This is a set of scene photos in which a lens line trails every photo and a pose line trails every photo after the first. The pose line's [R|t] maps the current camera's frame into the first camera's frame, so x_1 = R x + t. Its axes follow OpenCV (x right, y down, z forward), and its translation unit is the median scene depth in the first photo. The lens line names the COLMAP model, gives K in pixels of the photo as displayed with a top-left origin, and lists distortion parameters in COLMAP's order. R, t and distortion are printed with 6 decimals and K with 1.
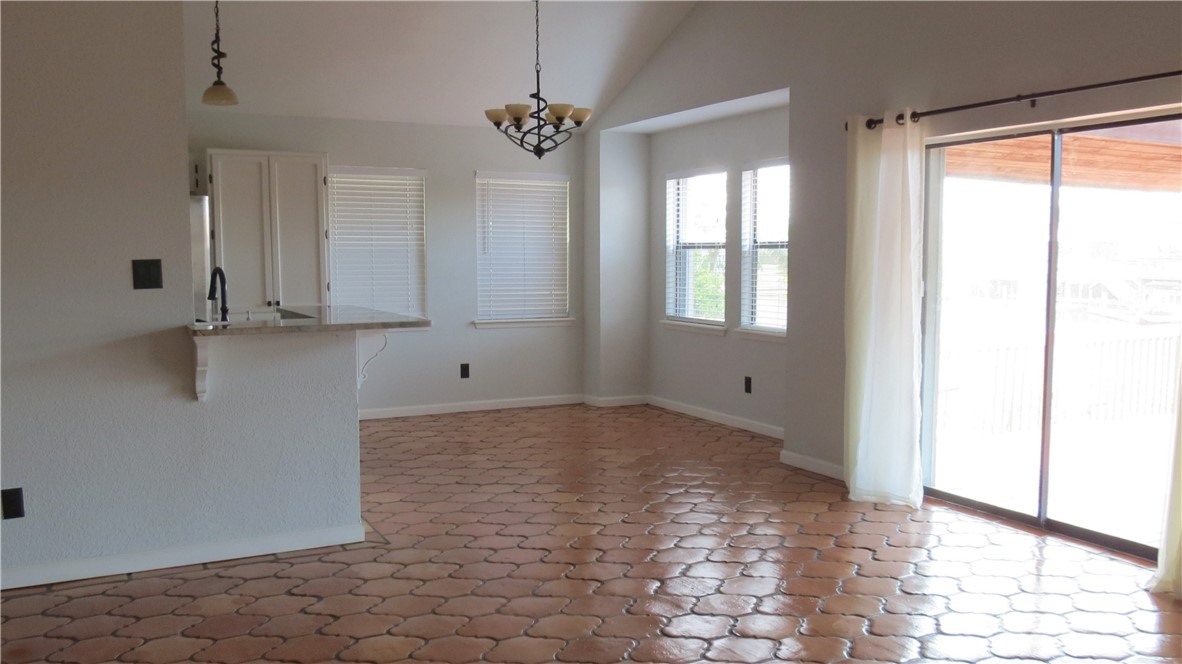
lens RADIAL K [[993.4, 0, 591.4], [0, 993.4, 318.3], [0, 0, 1]] dist [-0.008083, -0.003283]
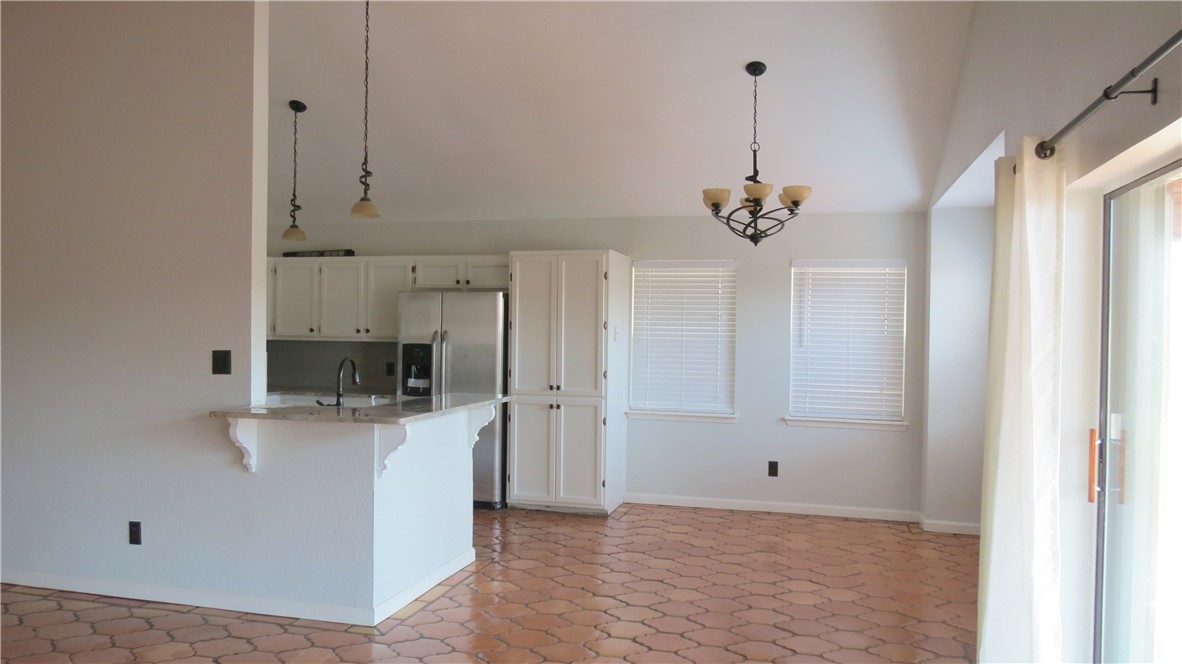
lens RADIAL K [[869.0, 0, 591.0], [0, 869.0, 332.0], [0, 0, 1]] dist [-0.012234, -0.002803]
pose [[0.742617, 0.015464, -0.669537, 0.355915], [-0.061052, 0.997134, -0.044686, -0.035882], [0.666927, 0.074062, 0.741433, 0.305484]]
